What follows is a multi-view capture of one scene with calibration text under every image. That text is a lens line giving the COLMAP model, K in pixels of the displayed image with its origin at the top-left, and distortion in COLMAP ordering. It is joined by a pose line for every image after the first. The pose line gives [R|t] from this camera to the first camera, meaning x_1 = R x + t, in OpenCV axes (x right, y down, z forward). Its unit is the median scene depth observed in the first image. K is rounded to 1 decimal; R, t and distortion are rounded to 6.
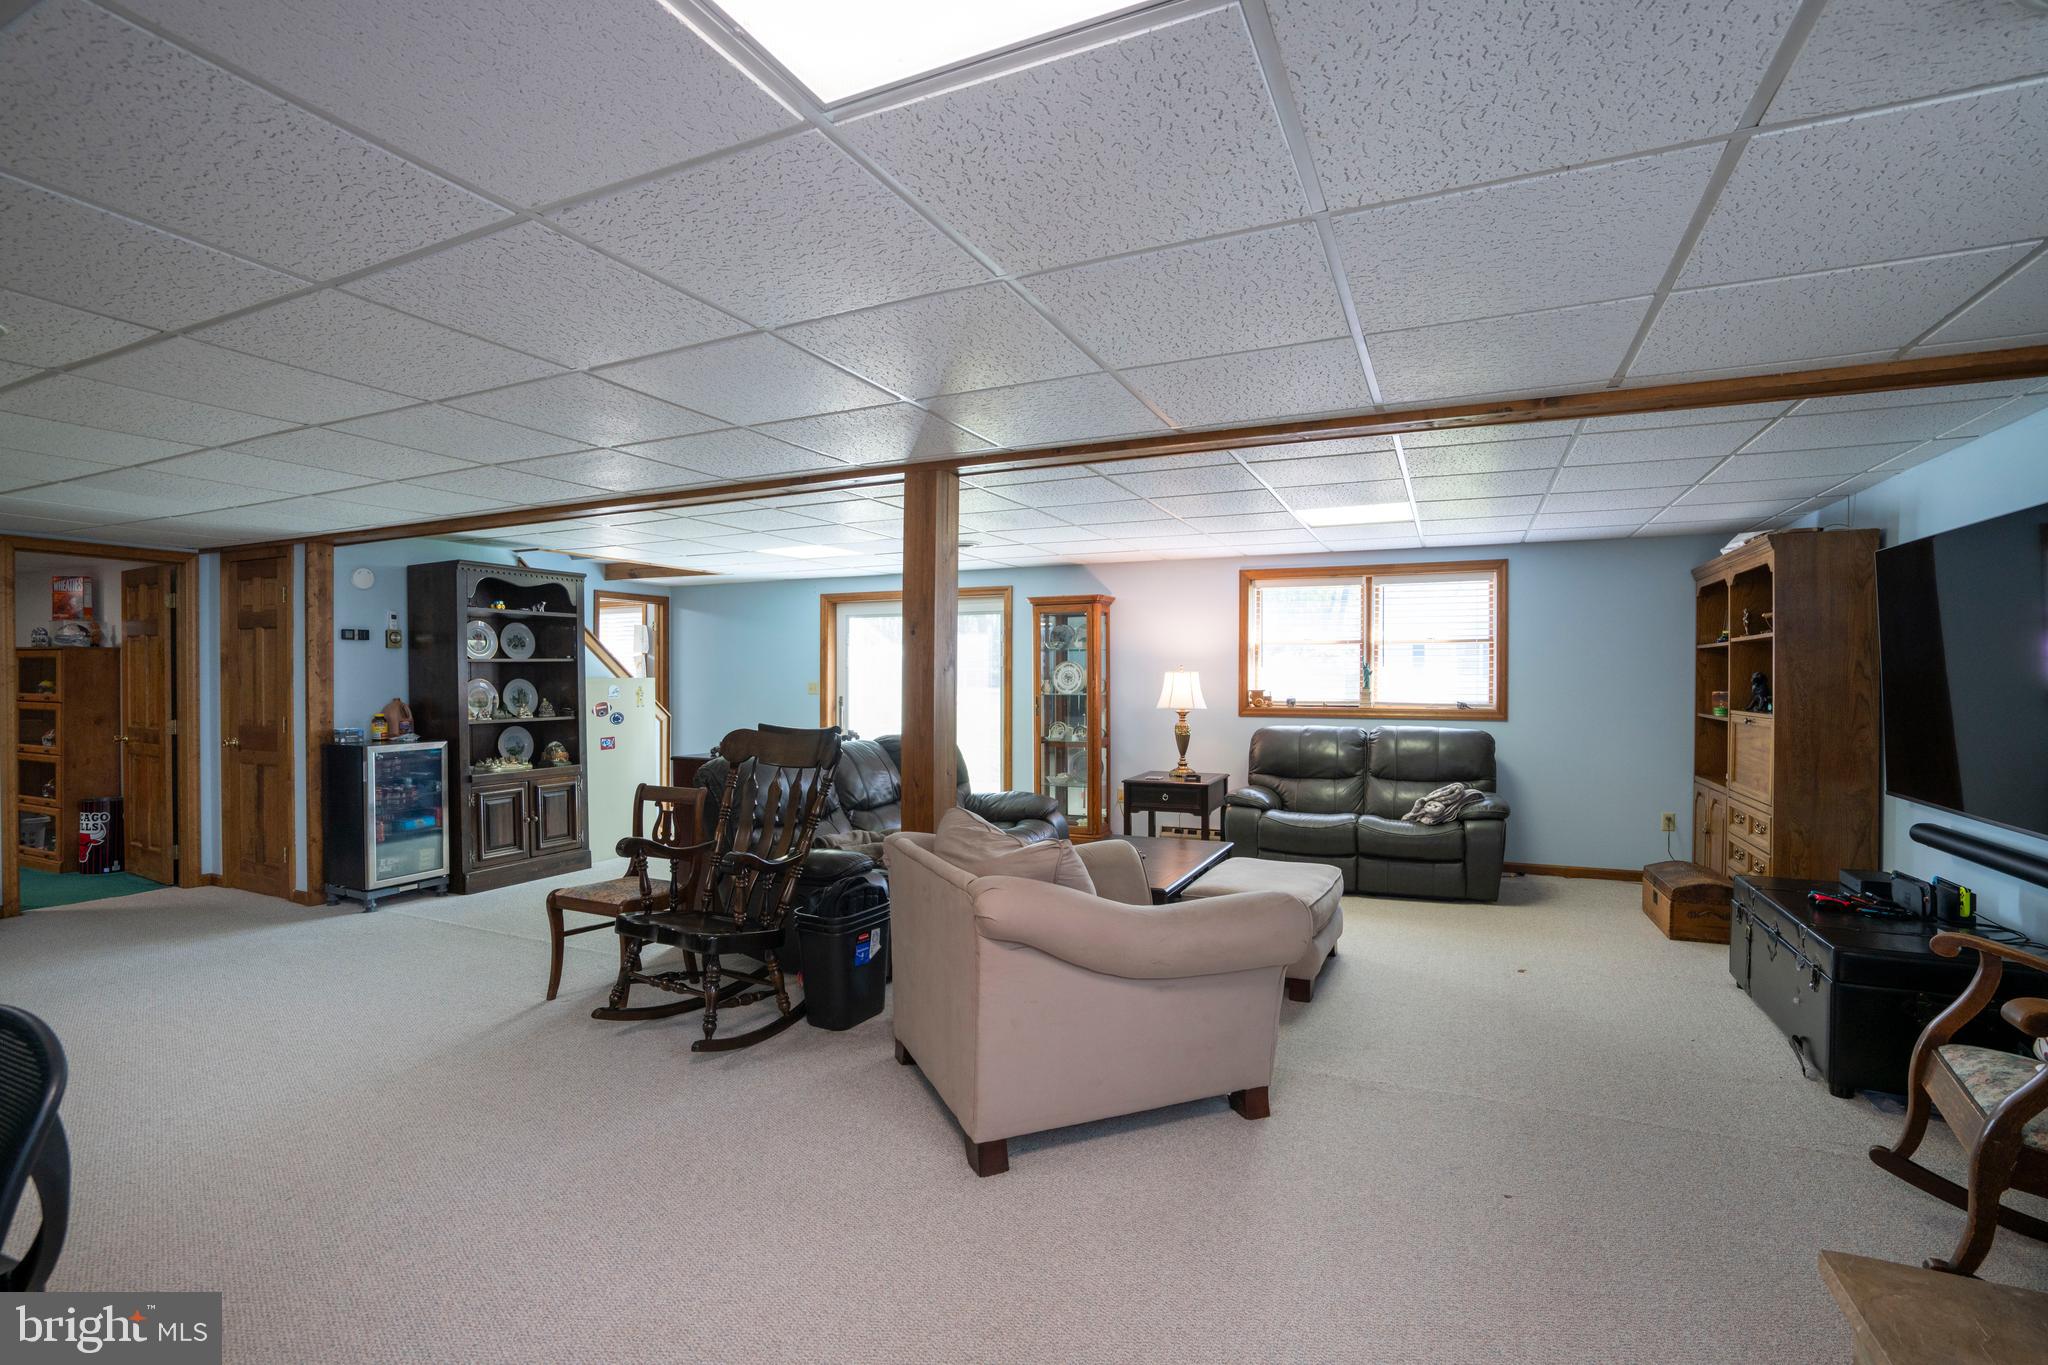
lens RADIAL K [[943.7, 0, 1023.1], [0, 943.7, 684.8], [0, 0, 1]] dist [-0.052649, 0.016853]
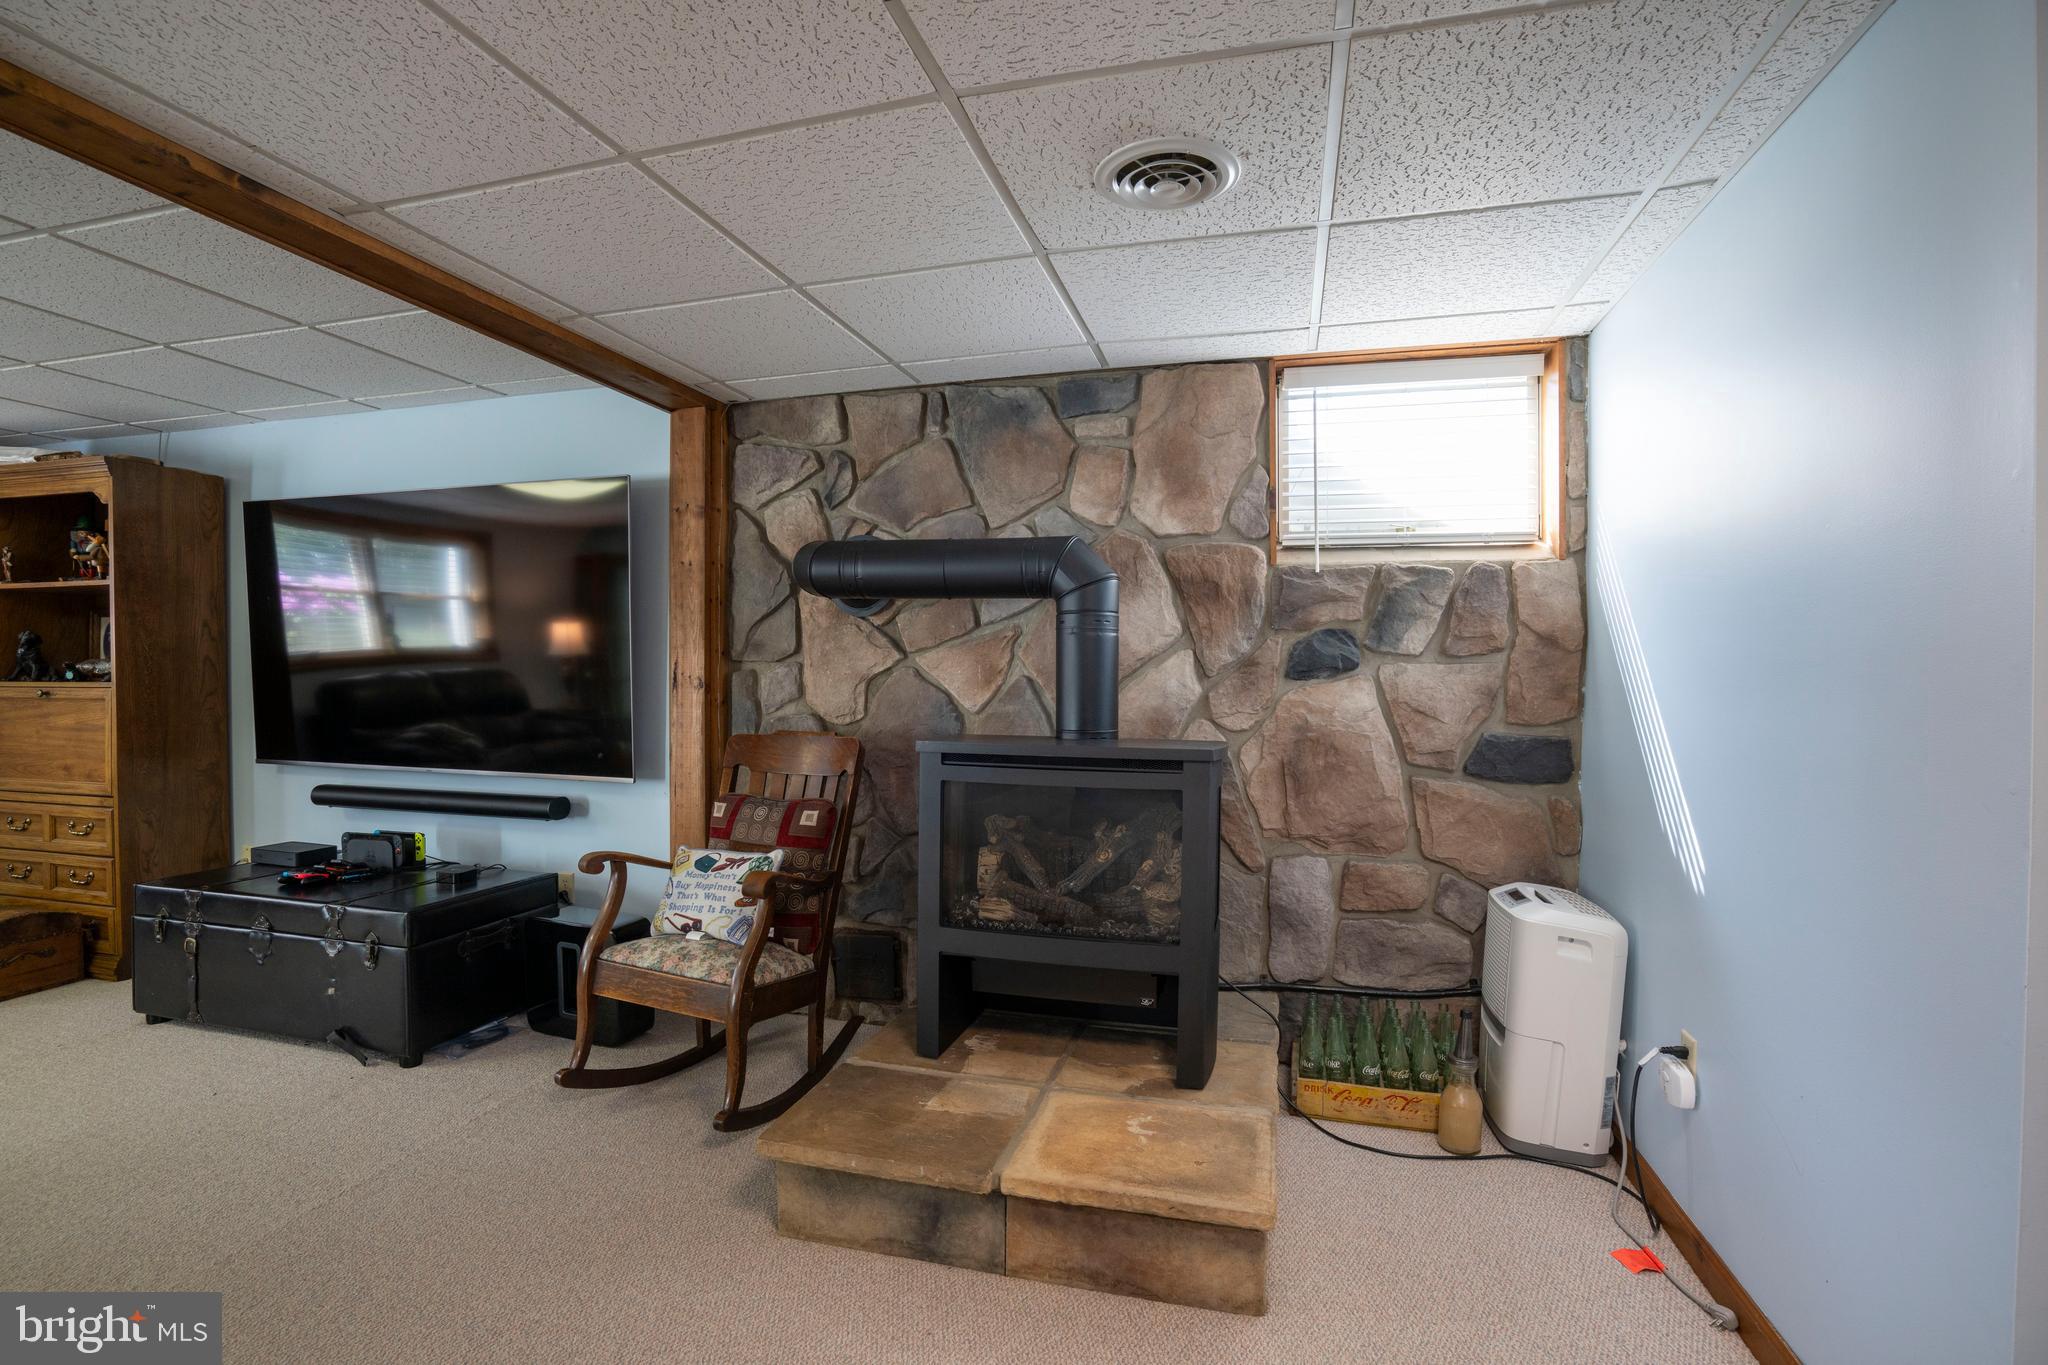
lens RADIAL K [[943.7, 0, 1025.8], [0, 943.7, 680.9], [0, 0, 1]] dist [-0.052649, 0.016853]
pose [[-0.170815, -0.008393, 0.985267, -0.107170], [0.003404, 0.999953, 0.009108, 0.027862], [-0.985297, 0.004909, -0.170778, 0.356914]]
